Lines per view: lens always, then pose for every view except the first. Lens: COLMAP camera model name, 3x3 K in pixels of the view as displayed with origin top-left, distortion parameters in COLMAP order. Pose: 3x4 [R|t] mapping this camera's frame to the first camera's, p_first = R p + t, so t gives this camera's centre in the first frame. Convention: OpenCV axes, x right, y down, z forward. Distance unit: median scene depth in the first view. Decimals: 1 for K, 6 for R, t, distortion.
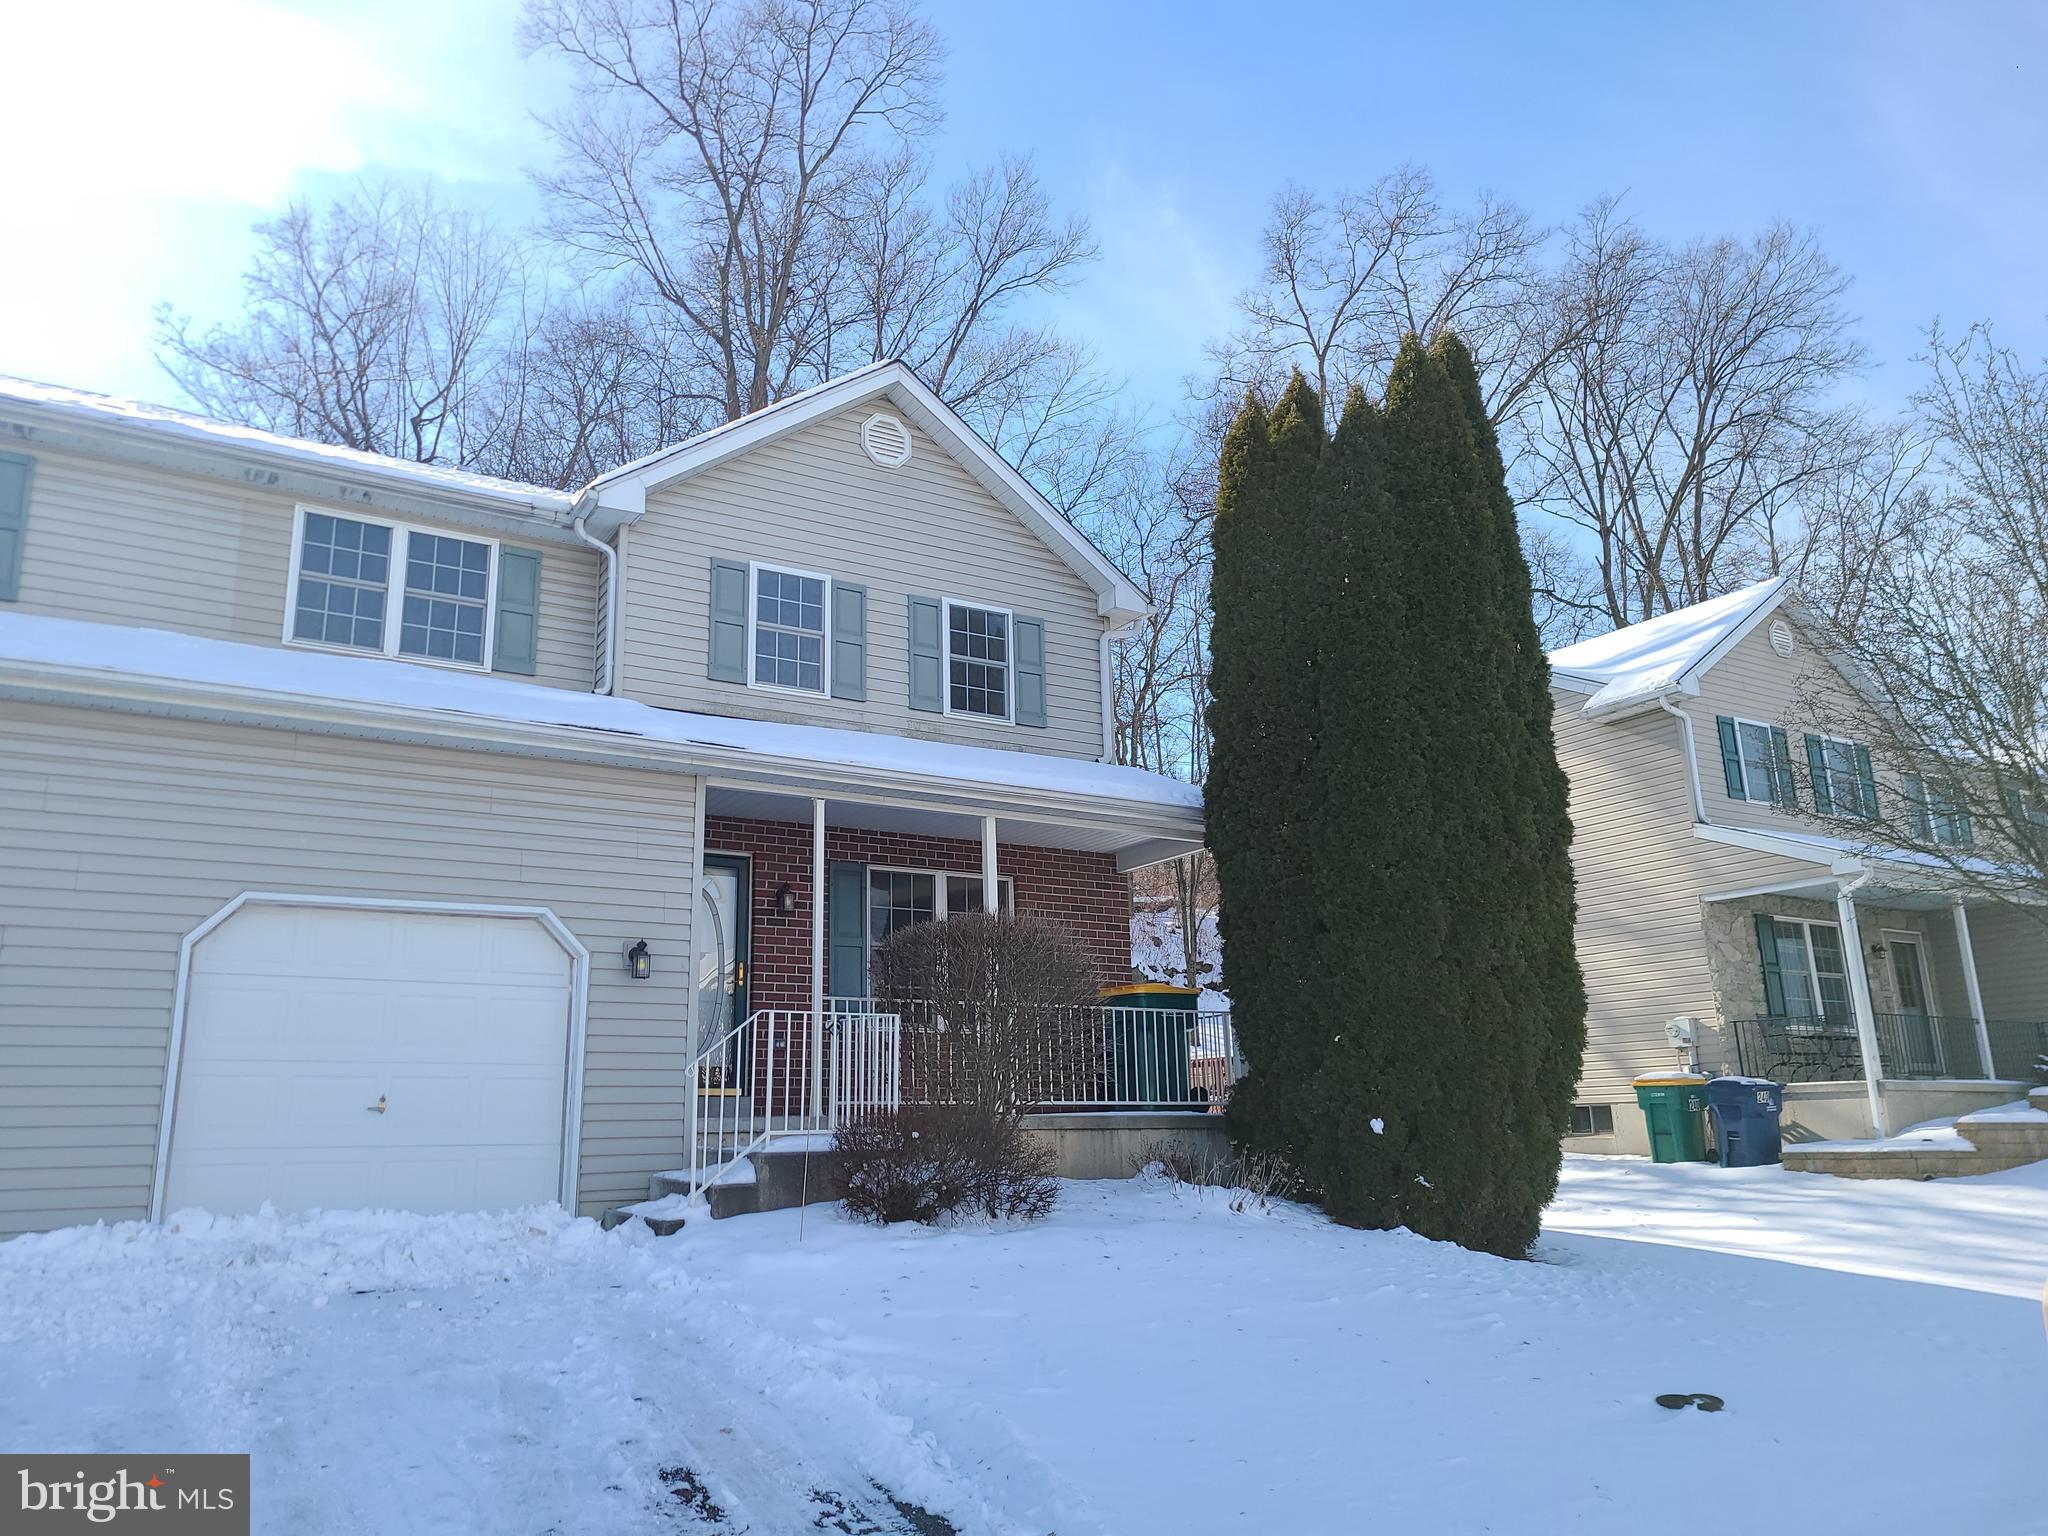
lens RADIAL K [[1559.6, 0, 966.1], [0, 1559.6, 764.9], [0, 0, 1]] dist [0.079602, -0.068475]
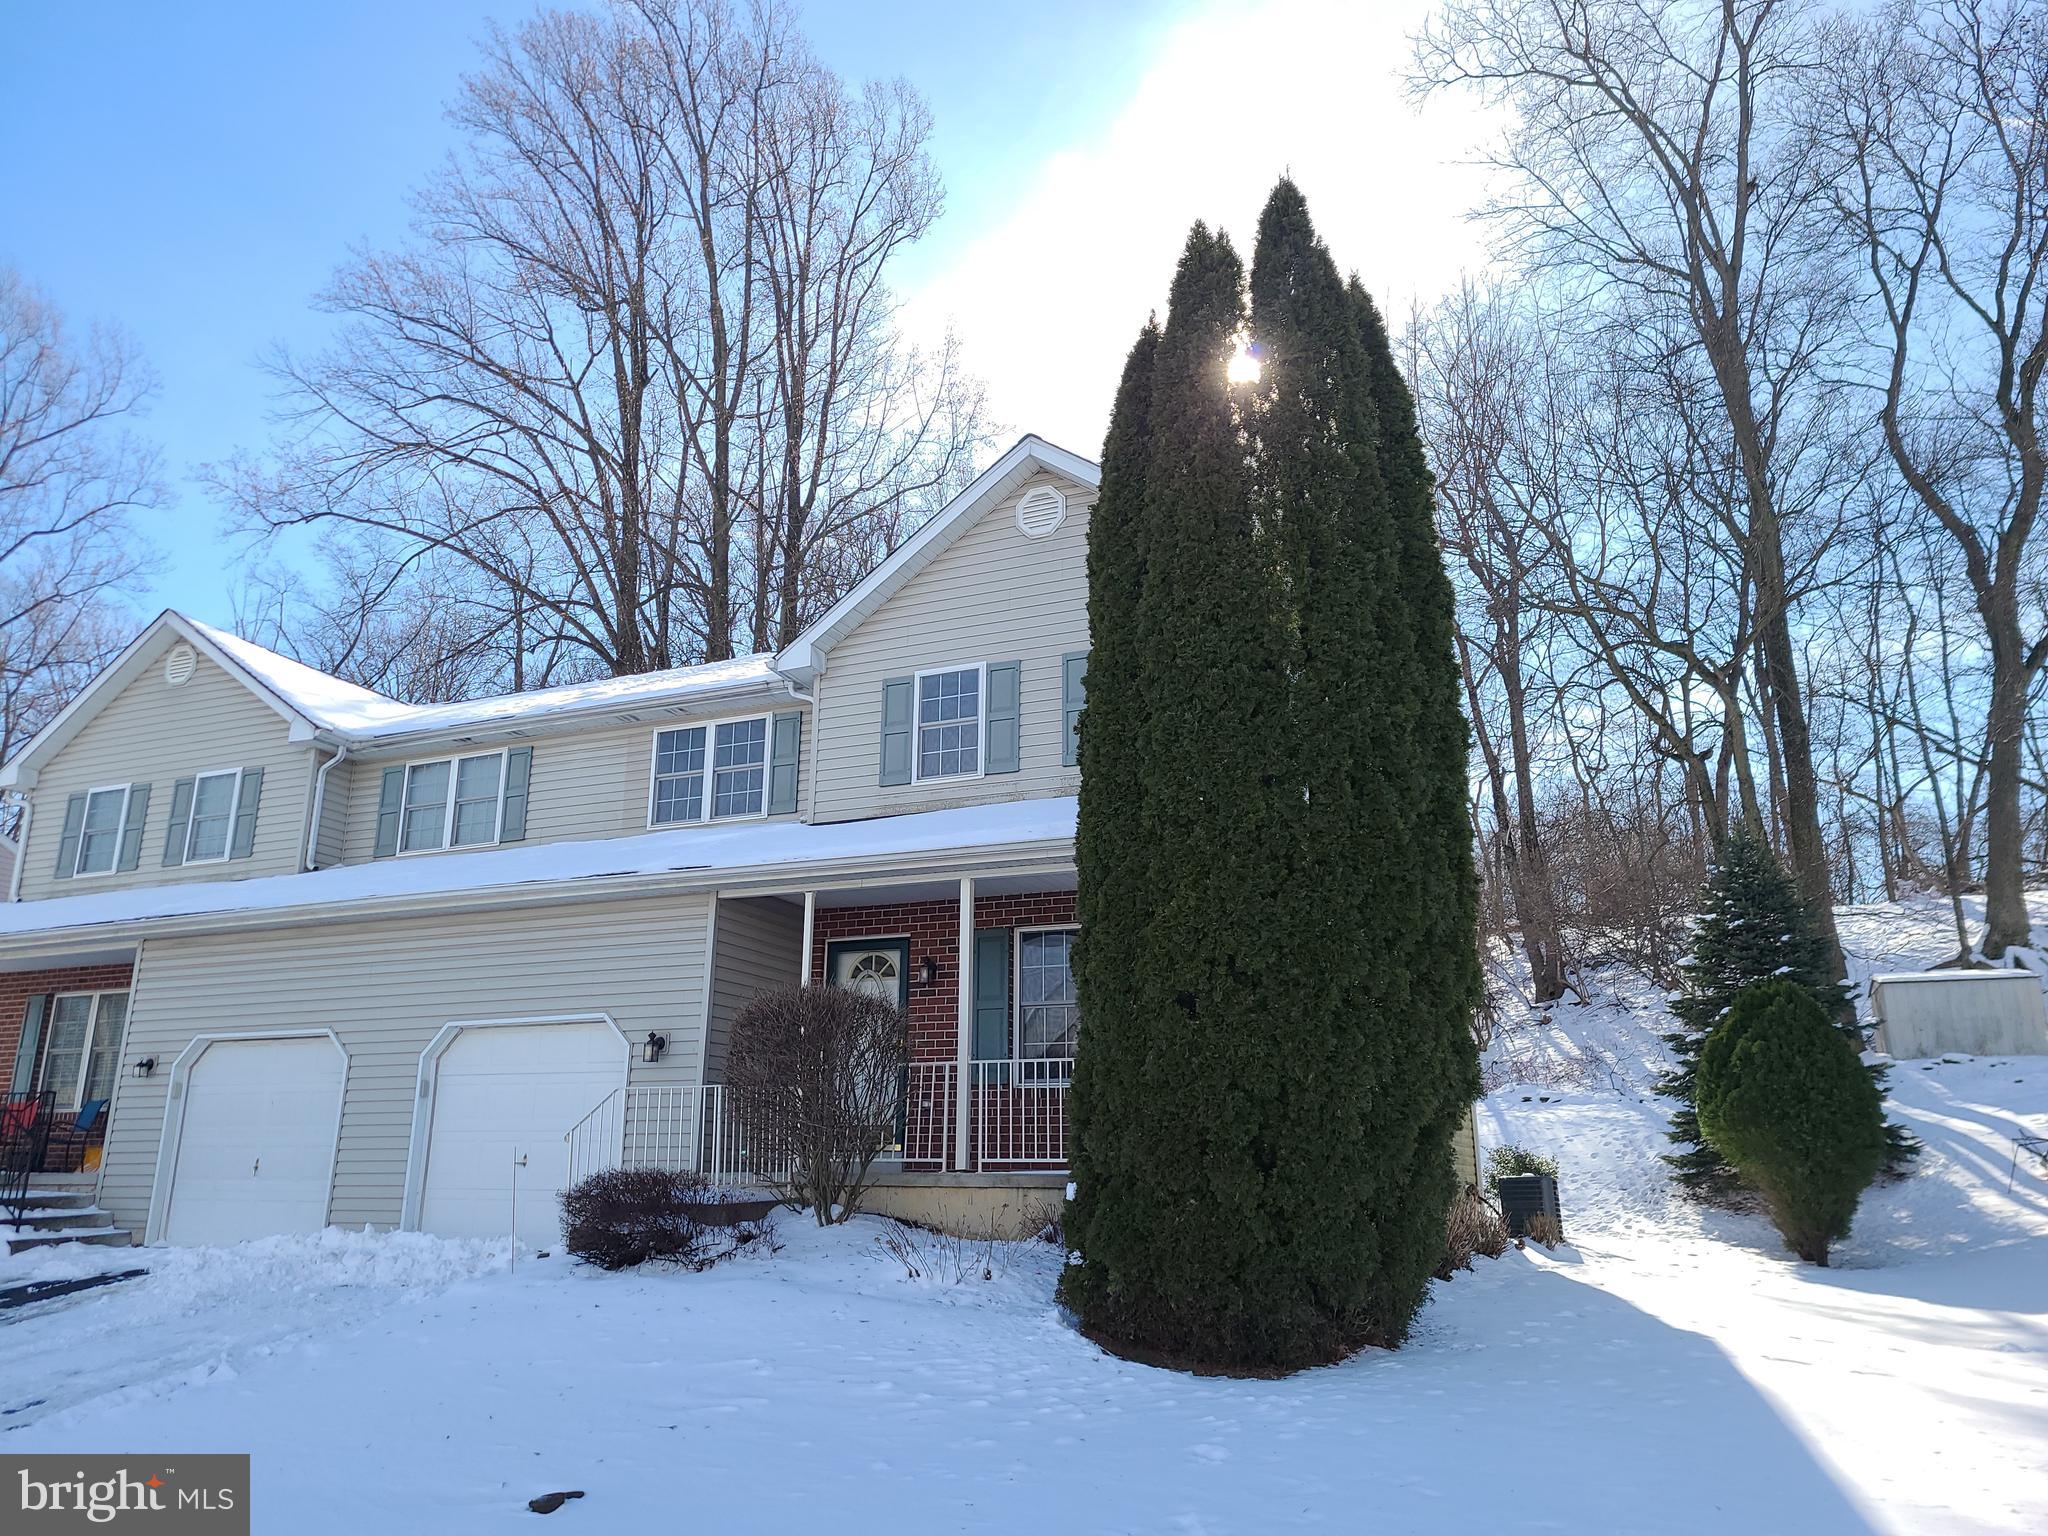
lens RADIAL K [[1549.4, 0, 962.5], [0, 1549.4, 771.9], [0, 0, 1]] dist [0.071438, -0.059270]
pose [[0.554775, -0.194723, -0.808893, 0.827252], [0.179172, 0.977376, -0.112398, 0.076858], [0.812479, -0.082575, 0.577113, 0.407028]]
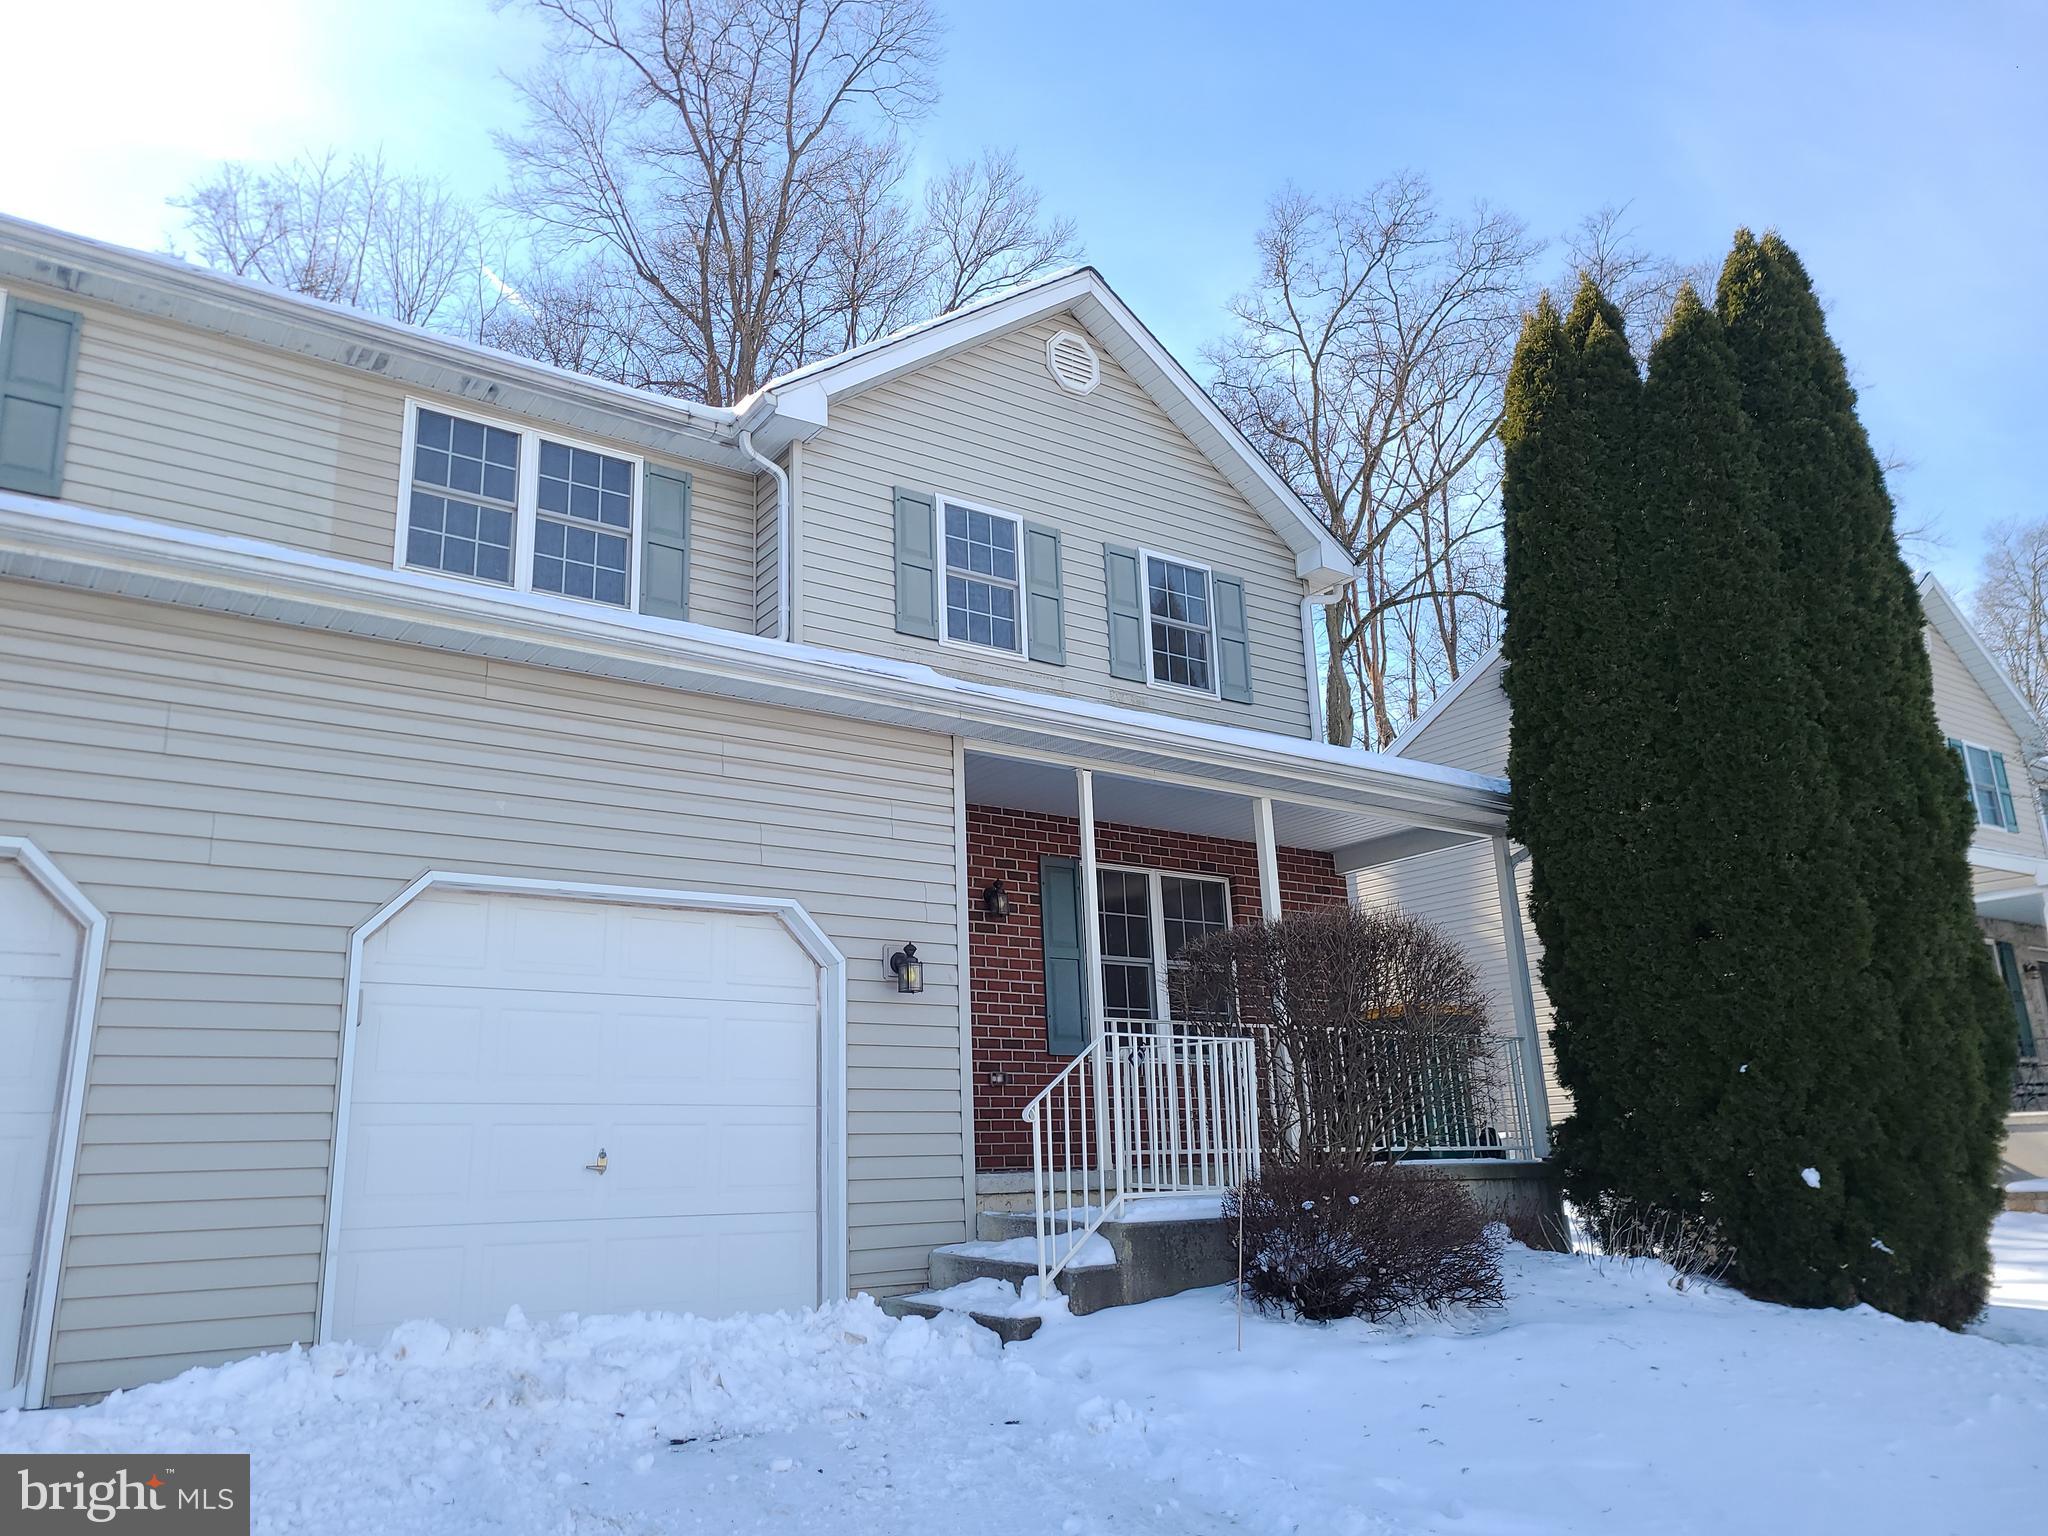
lens RADIAL K [[1549.4, 0, 962.5], [0, 1549.4, 771.9], [0, 0, 1]] dist [0.071438, -0.059270]
pose [[0.997150, 0.007358, 0.075079, -0.198606], [-0.006003, 0.999815, -0.018260, 0.034412], [-0.075199, 0.017757, 0.997010, 0.195386]]
